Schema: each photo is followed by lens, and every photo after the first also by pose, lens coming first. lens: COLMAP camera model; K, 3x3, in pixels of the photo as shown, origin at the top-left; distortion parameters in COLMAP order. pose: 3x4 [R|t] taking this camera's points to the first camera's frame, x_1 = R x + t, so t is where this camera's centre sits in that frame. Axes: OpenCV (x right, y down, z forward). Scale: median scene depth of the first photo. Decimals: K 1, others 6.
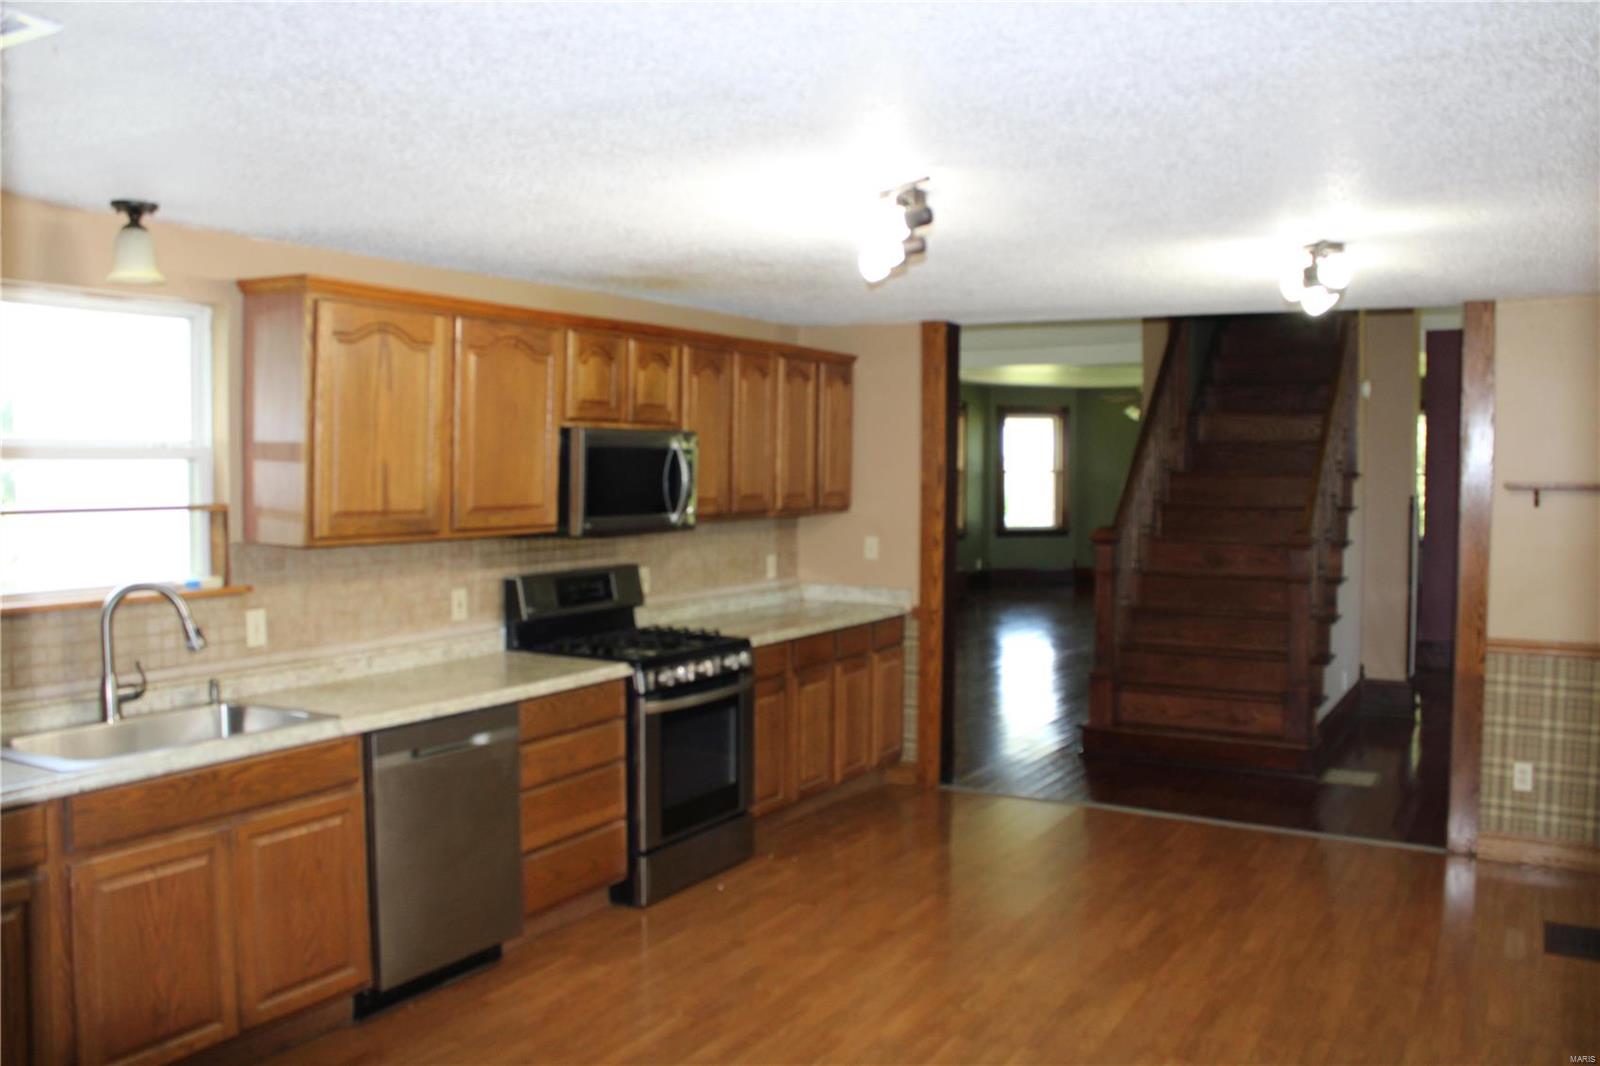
lens RADIAL K [[1339.0, 0, 808.7], [0, 1339.0, 527.9], [0, 0, 1]] dist [-0.146421, 0.131148]
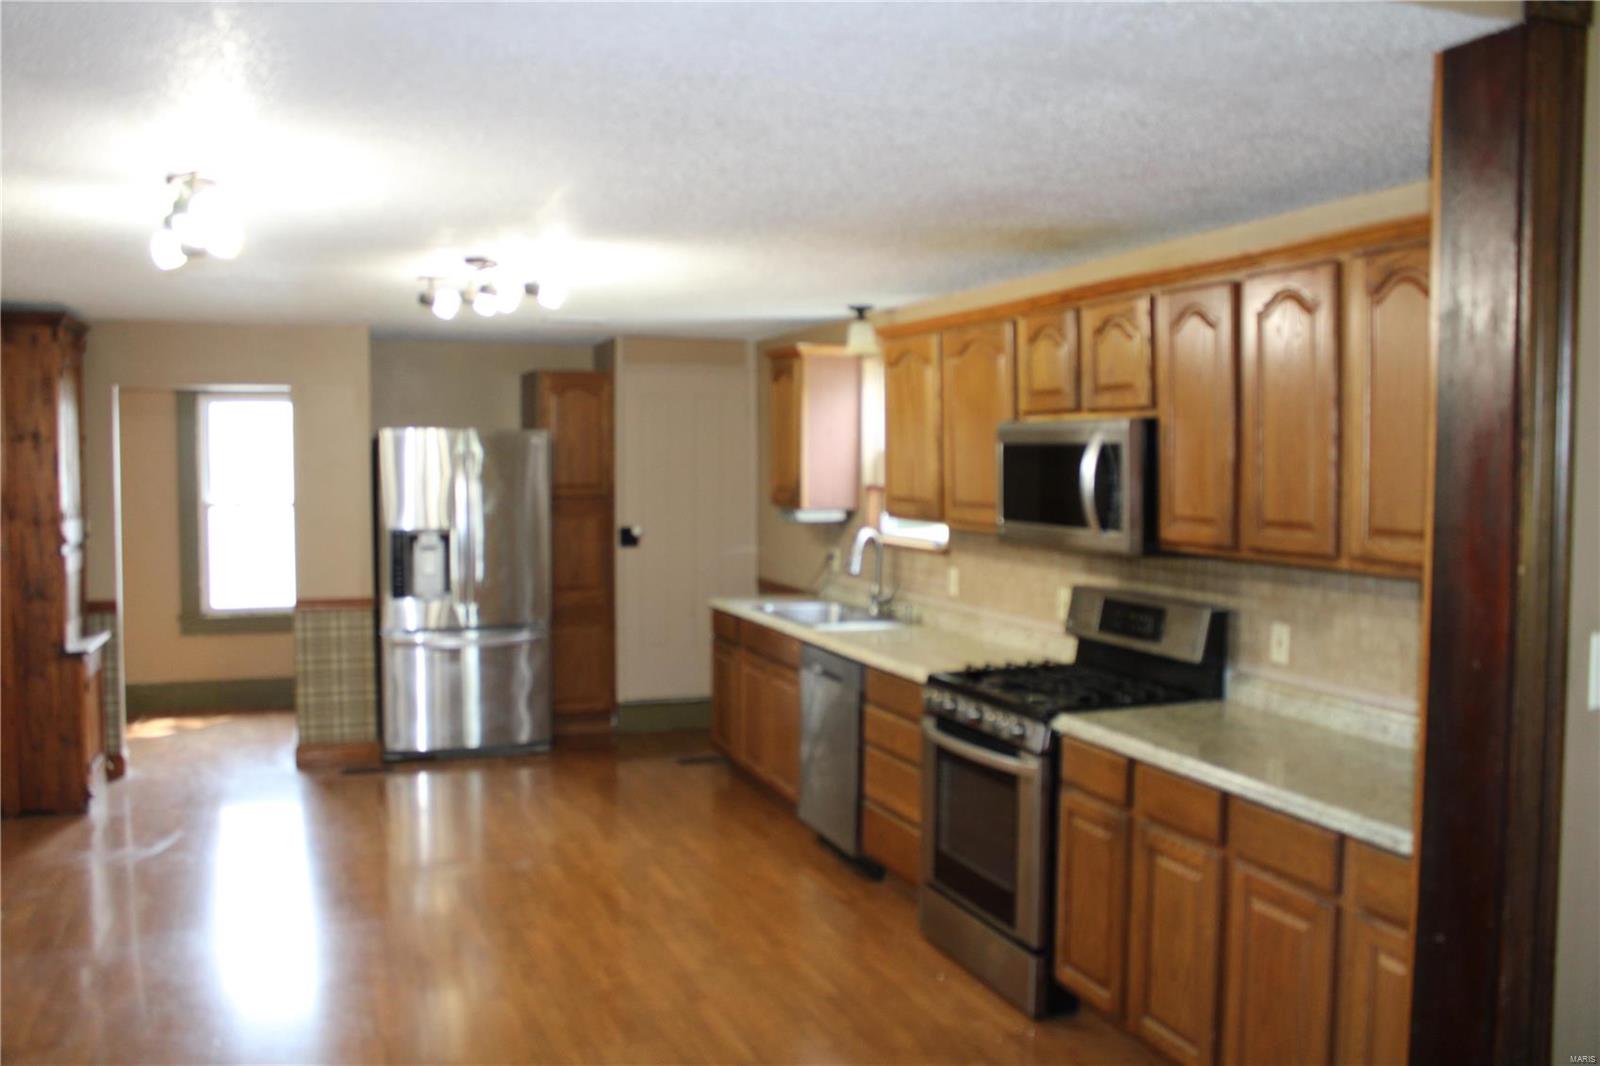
lens RADIAL K [[1339.0, 0, 808.7], [0, 1339.0, 527.9], [0, 0, 1]] dist [-0.146421, 0.131148]
pose [[-0.635958, 0.019762, -0.771470, 0.579132], [-0.058321, 0.995583, 0.073580, -0.056551], [0.769517, 0.091786, -0.631996, 1.364126]]
